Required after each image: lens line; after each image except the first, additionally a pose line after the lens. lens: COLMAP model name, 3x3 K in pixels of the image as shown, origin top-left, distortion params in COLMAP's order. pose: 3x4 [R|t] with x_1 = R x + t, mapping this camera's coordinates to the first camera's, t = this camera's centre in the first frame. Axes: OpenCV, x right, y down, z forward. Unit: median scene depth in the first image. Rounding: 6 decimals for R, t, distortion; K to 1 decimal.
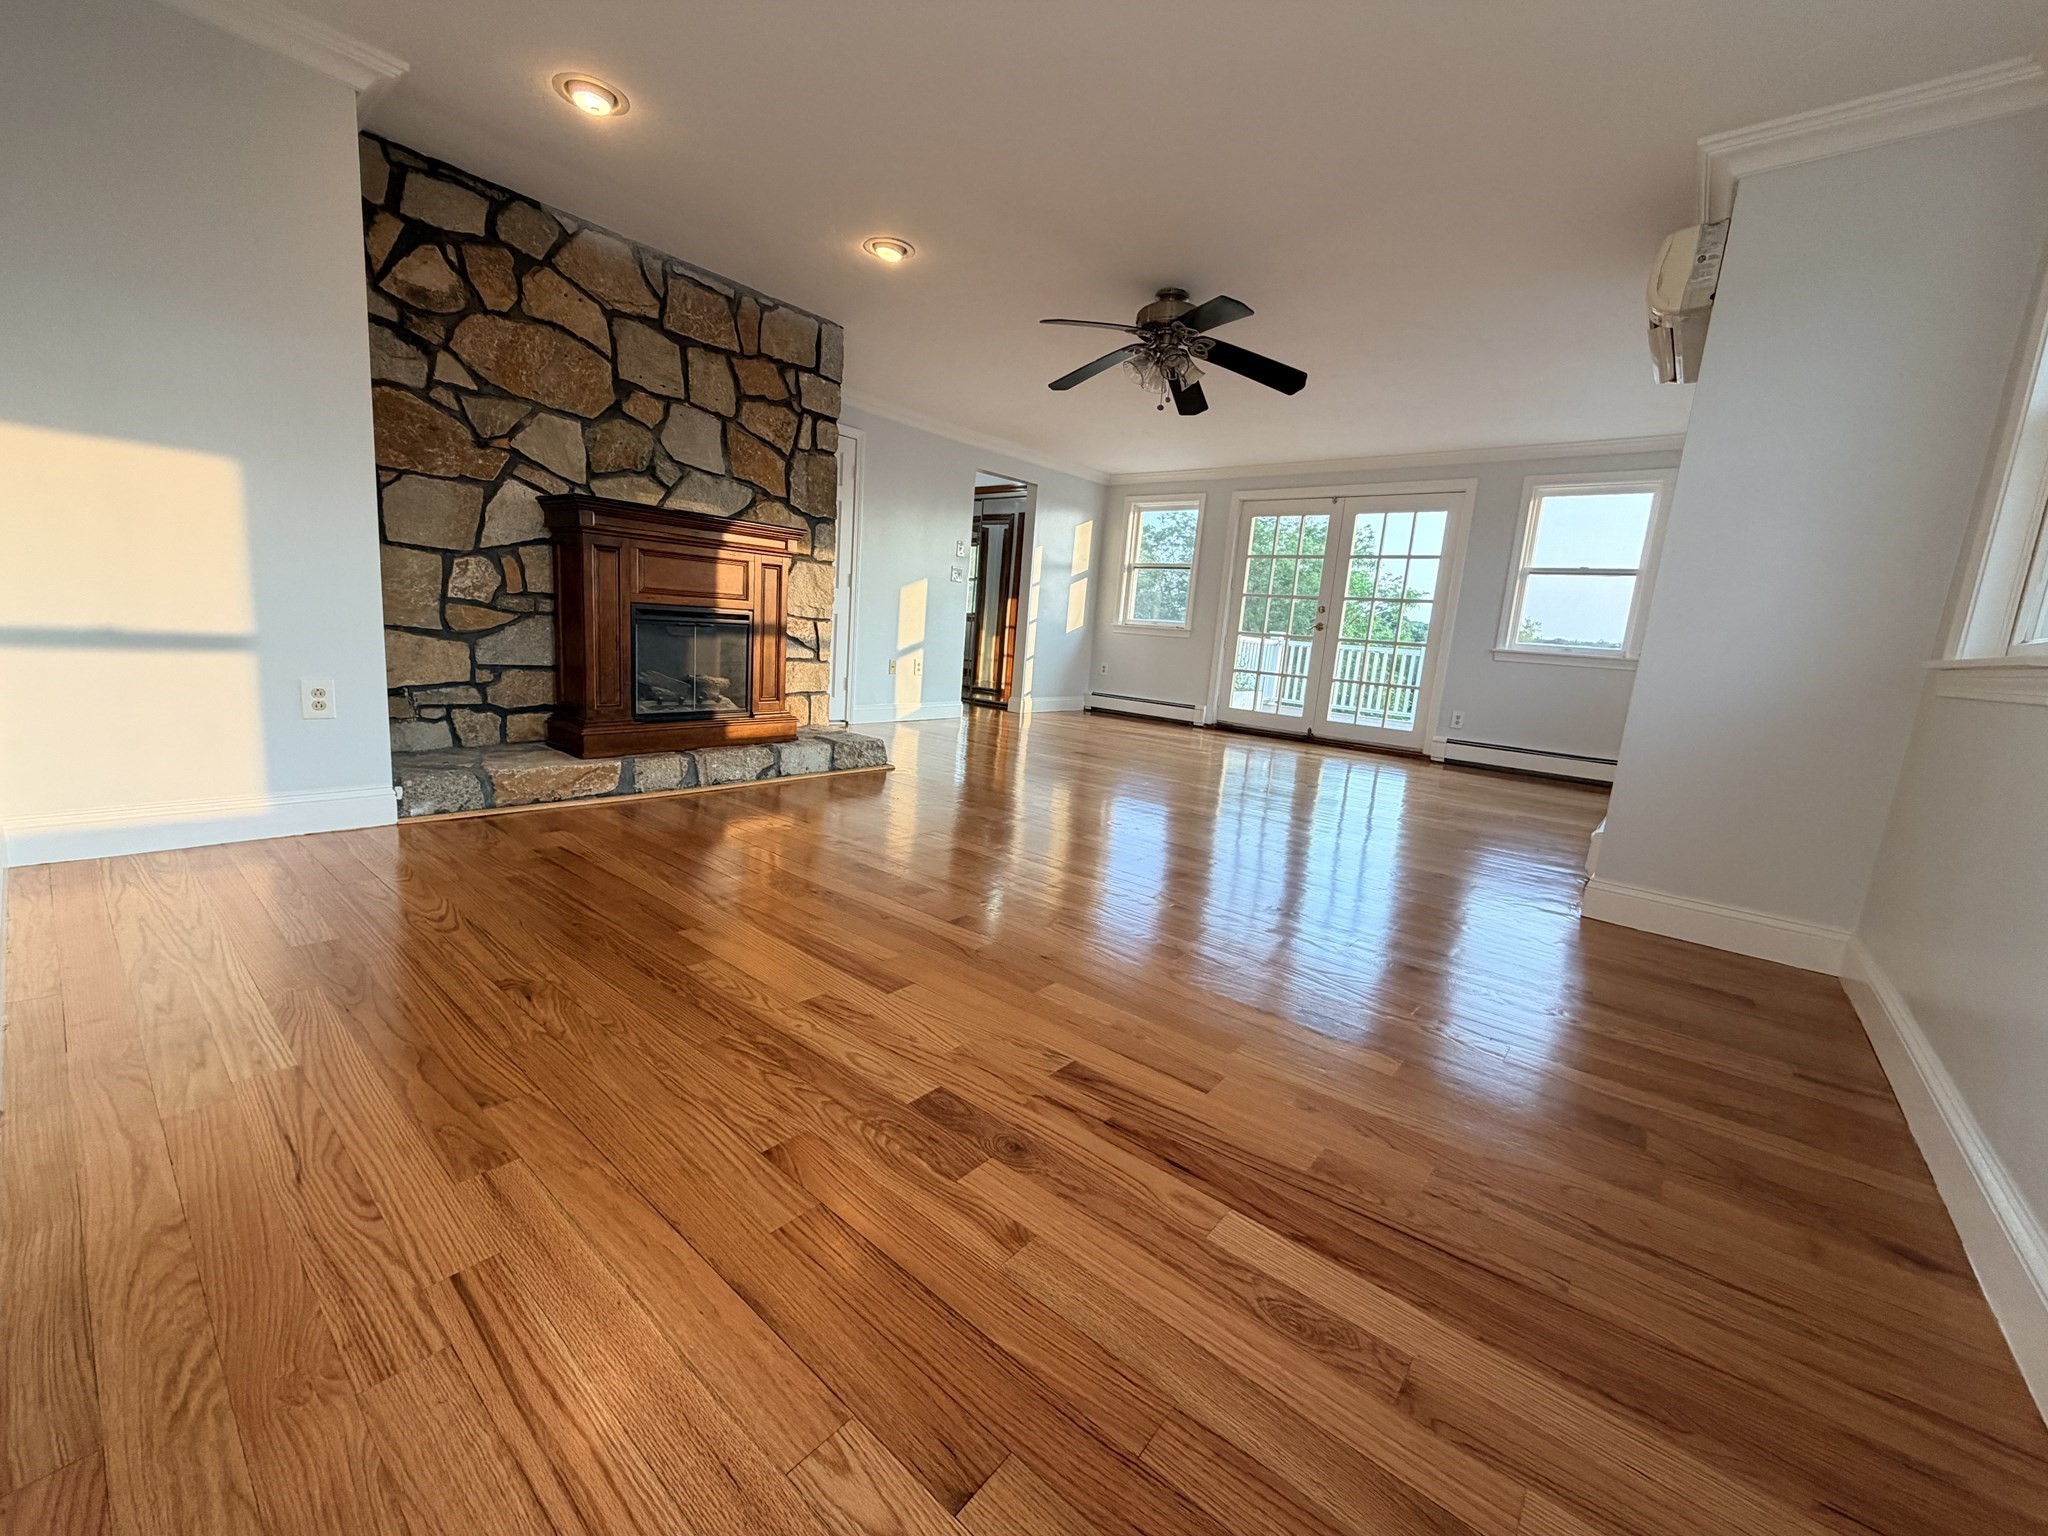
lens RADIAL K [[819.5, 0, 1014.6], [0, 819.5, 770.3], [0, 0, 1]] dist [0.001614, -0.000121]
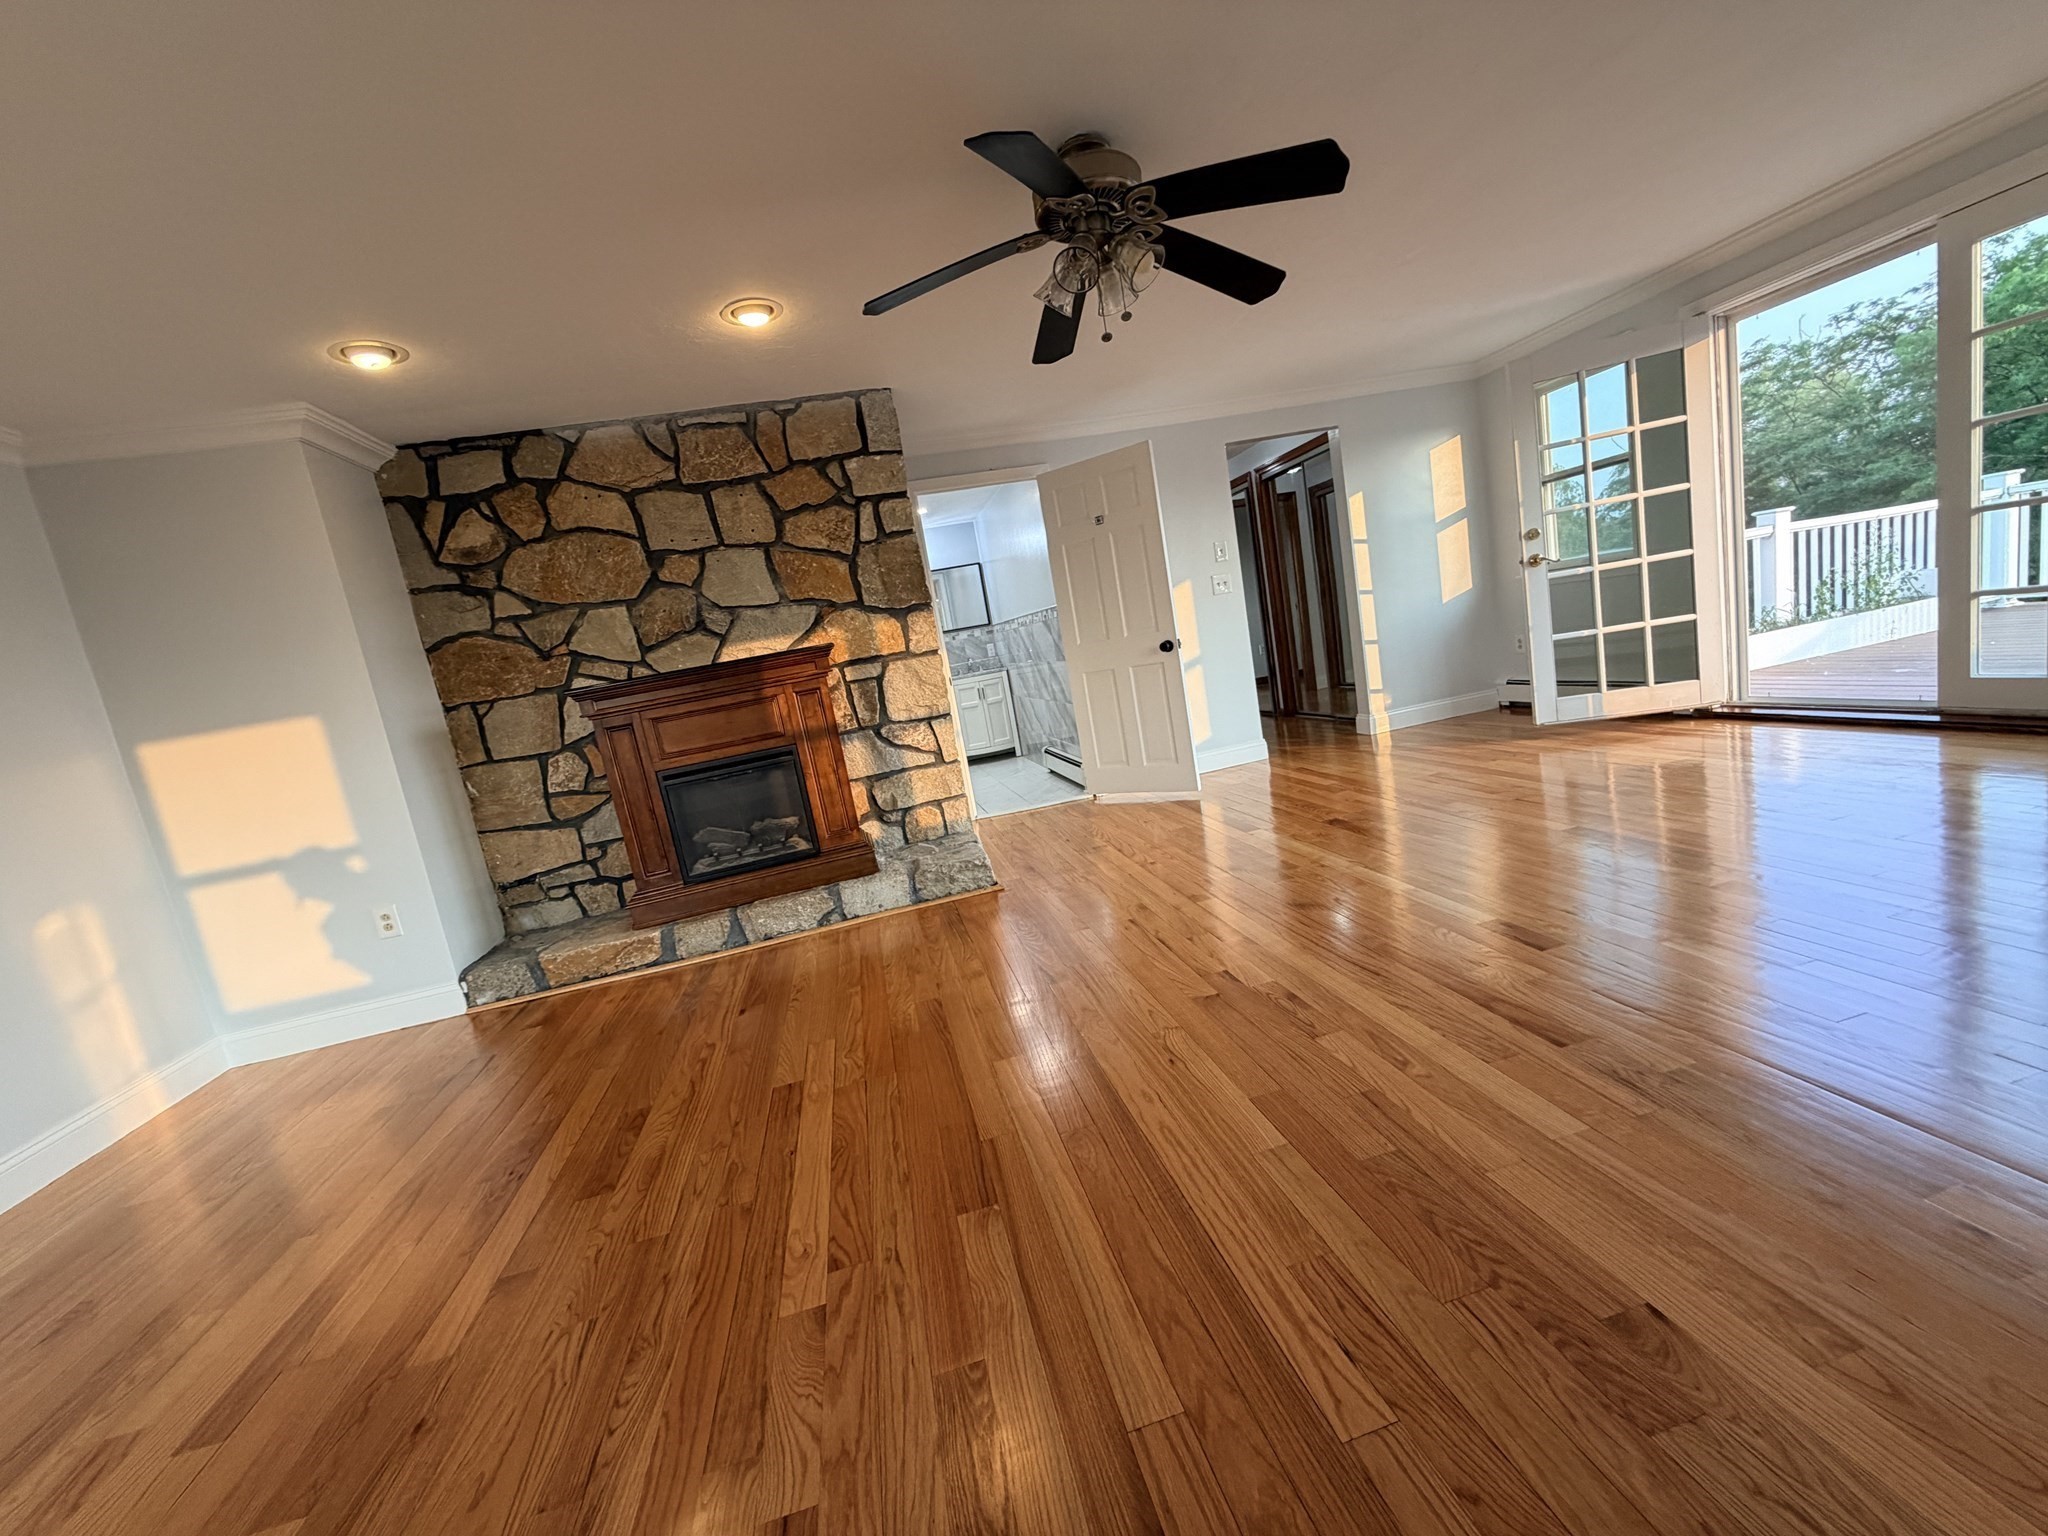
lens RADIAL K [[819.5, 0, 1018.0], [0, 819.5, 767.8], [0, 0, 1]] dist [0.001614, -0.000121]
pose [[0.756131, -0.112929, -0.644603, 0.501398], [0.121359, 0.992110, -0.031453, -0.118104], [0.643069, -0.054446, 0.763870, 0.492758]]
